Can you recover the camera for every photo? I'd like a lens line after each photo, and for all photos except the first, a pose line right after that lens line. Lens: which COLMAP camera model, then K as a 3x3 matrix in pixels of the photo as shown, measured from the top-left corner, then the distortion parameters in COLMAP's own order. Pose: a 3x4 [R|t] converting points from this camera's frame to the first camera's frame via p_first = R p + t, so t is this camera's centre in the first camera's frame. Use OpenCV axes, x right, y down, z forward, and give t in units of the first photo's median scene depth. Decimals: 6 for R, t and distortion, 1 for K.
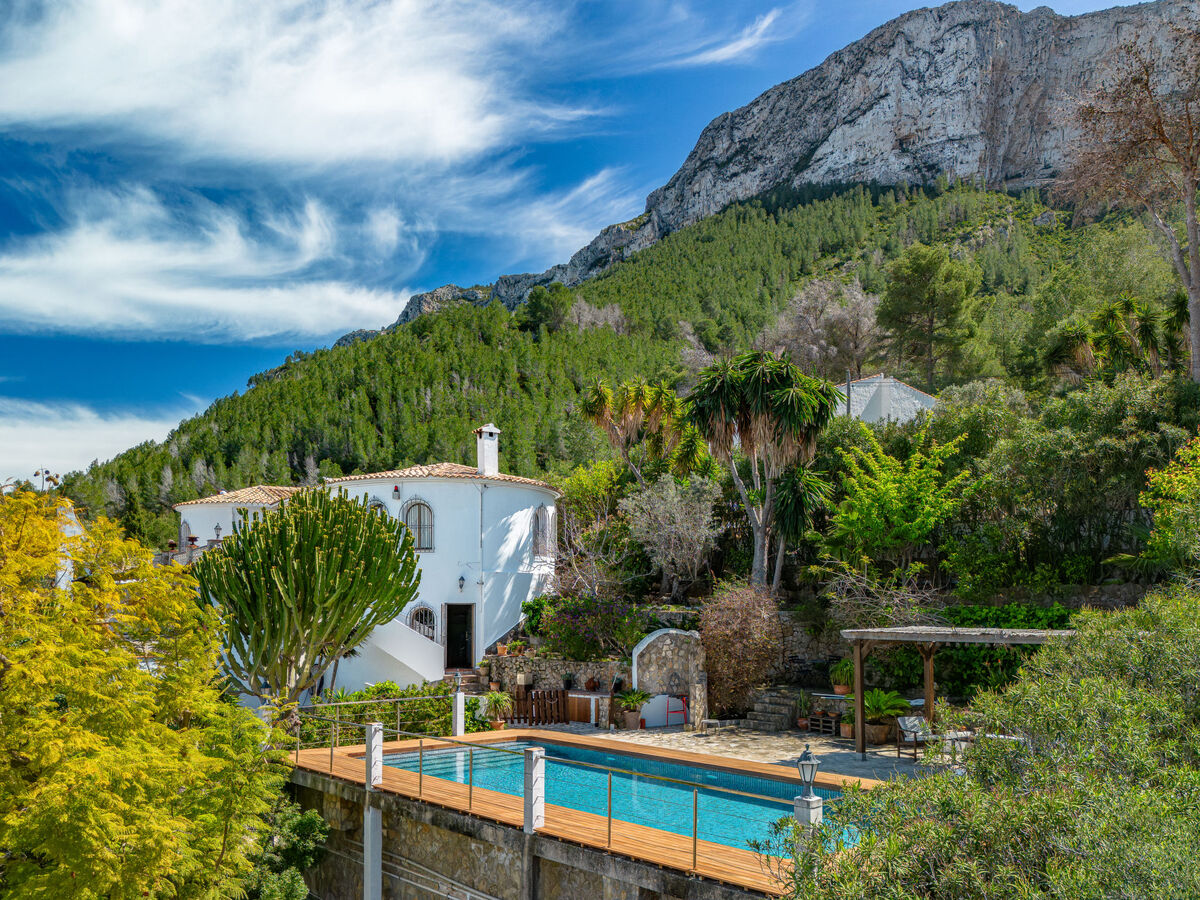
lens RADIAL K [[910.7, 0, 562.8], [0, 910.7, 621.0], [0, 0, 1]] dist [0.067892, -0.085824]
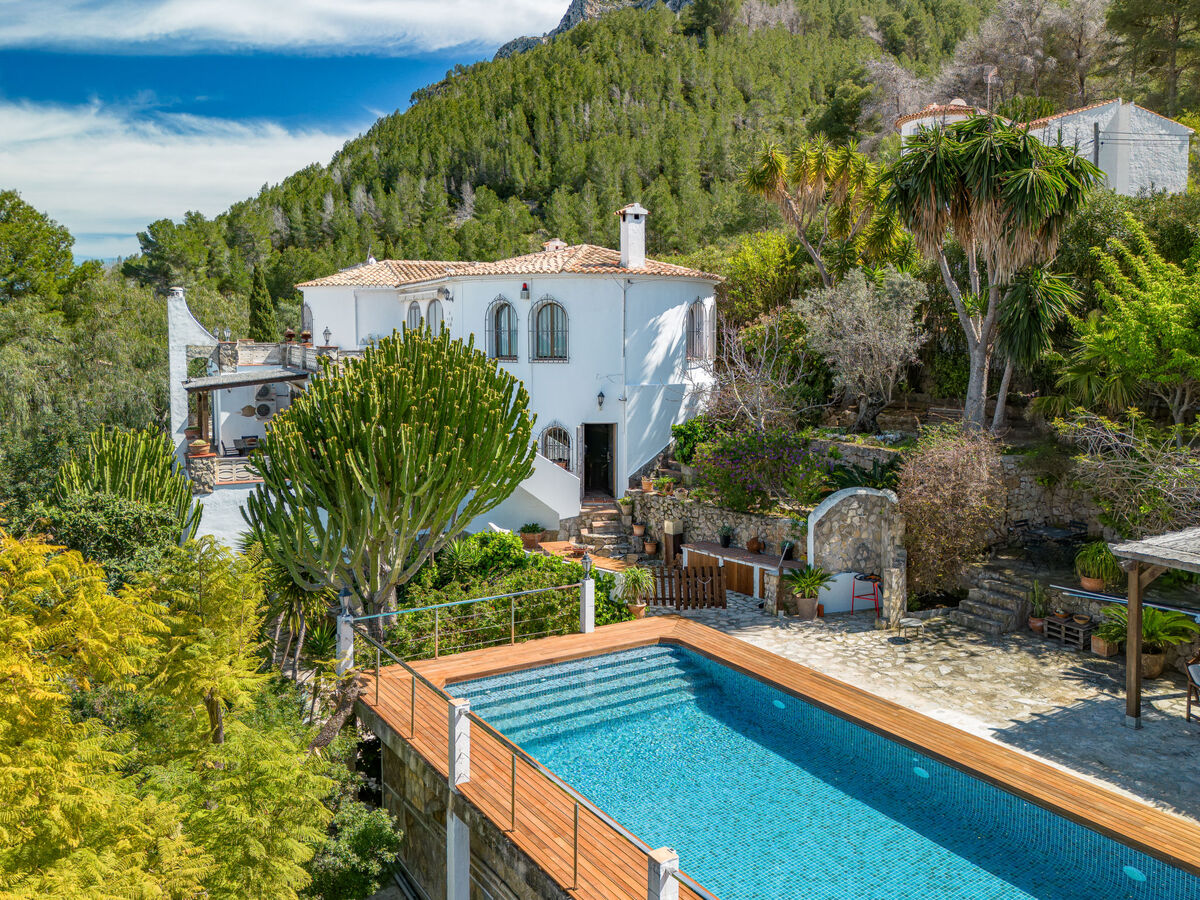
lens RADIAL K [[925.1, 0, 602.7], [0, 925.1, 408.7], [0, 0, 1]] dist [0.068685, -0.094667]
pose [[0.991047, 0.010288, -0.133120, 0.004919], [0.000311, 0.996847, 0.079352, -0.102065], [0.133517, -0.078683, 0.987918, 0.154610]]
